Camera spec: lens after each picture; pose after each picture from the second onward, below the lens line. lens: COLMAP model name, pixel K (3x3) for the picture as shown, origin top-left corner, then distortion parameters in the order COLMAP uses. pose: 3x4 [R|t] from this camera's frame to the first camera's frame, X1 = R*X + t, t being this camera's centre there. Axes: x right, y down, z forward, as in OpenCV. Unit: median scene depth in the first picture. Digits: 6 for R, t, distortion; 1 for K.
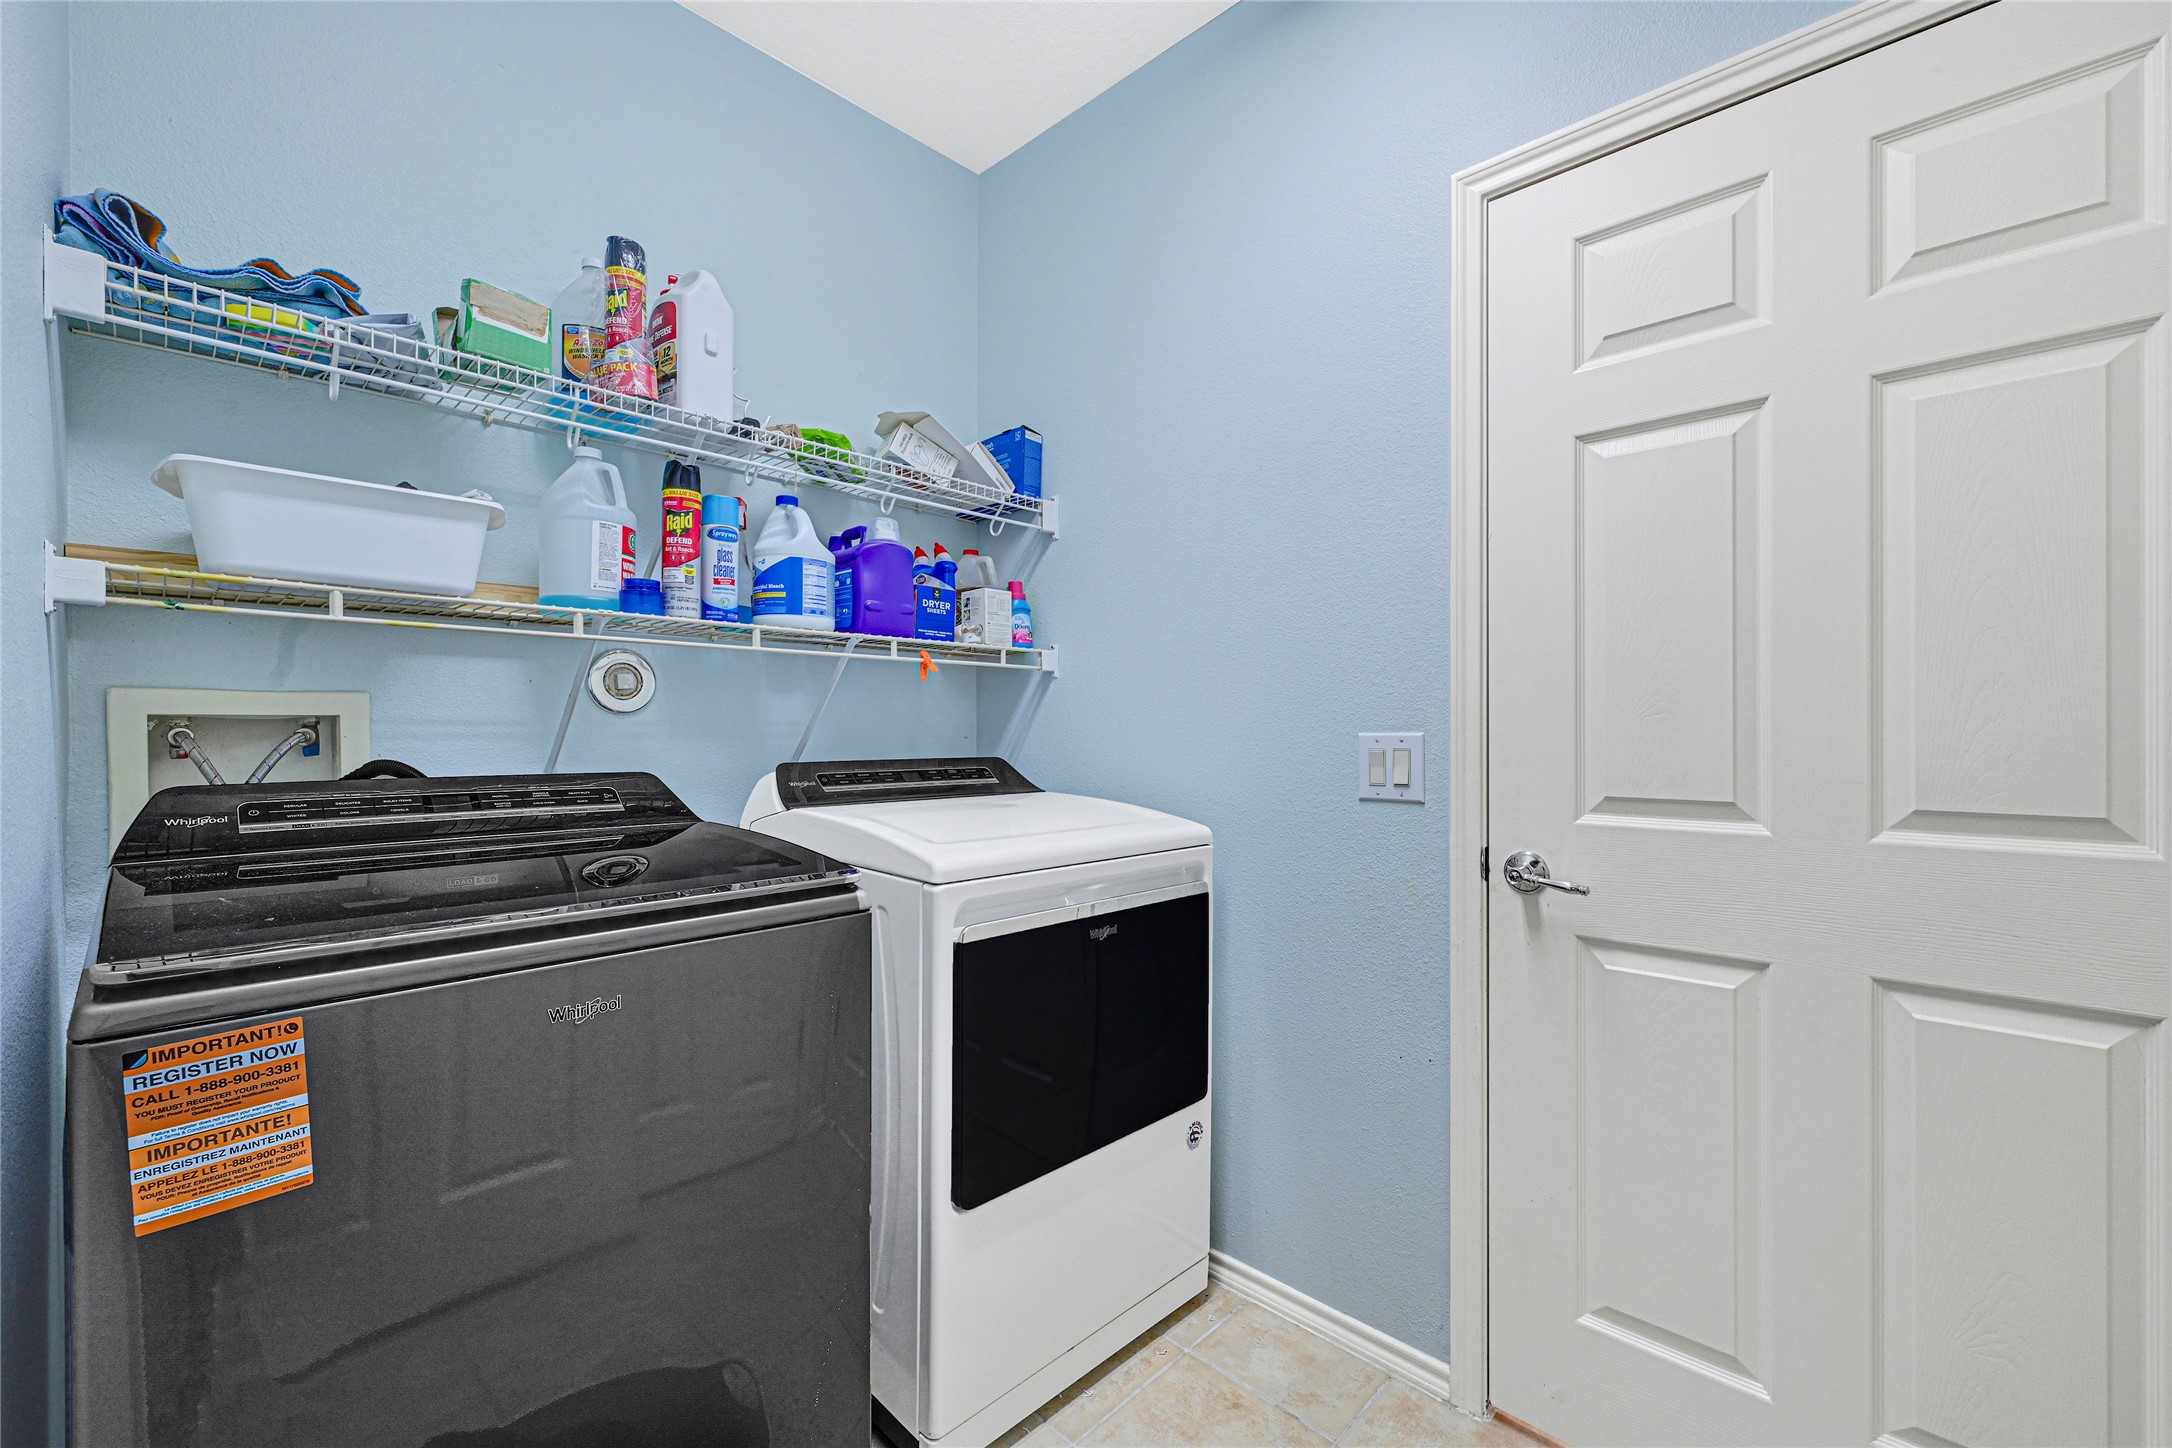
lens RADIAL K [[900.0, 0, 1091.0], [0, 900.0, 730.6], [0, 0, 1]] dist [0.004683, -0.000014]
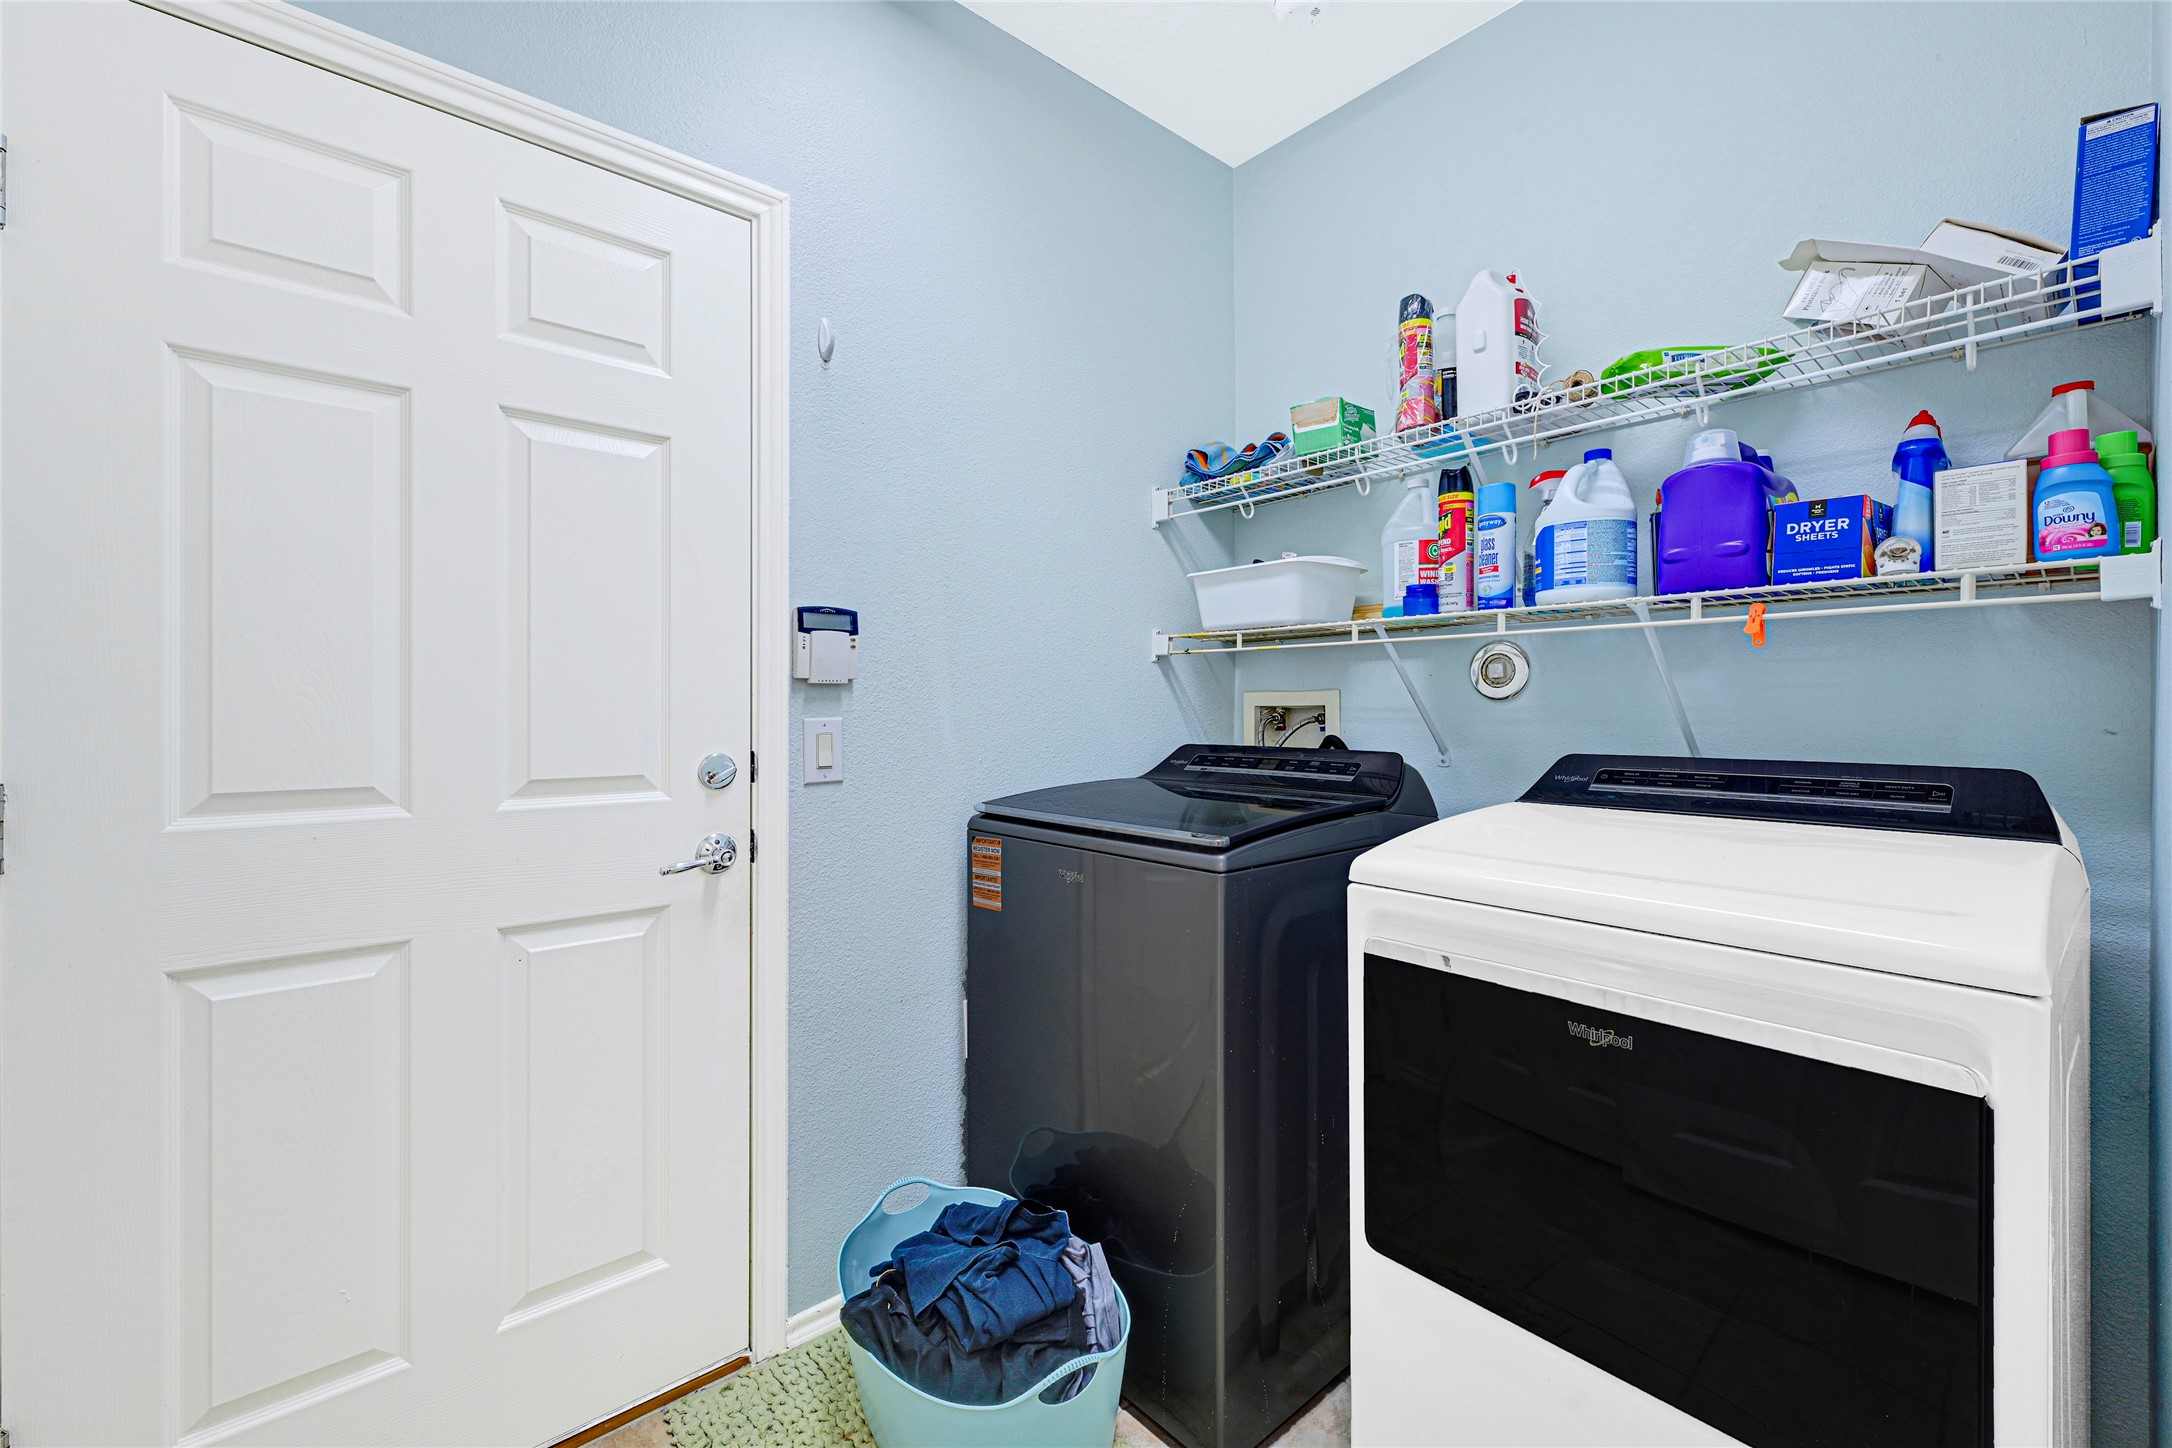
lens RADIAL K [[900.0, 0, 1091.3], [0, 900.0, 714.7], [0, 0, 1]] dist [0.004683, -0.000014]
pose [[-0.091942, 0.007866, -0.995733, 0.640176], [0.001440, 0.999969, 0.007767, -0.011007], [0.995763, -0.000720, -0.091951, 0.645779]]
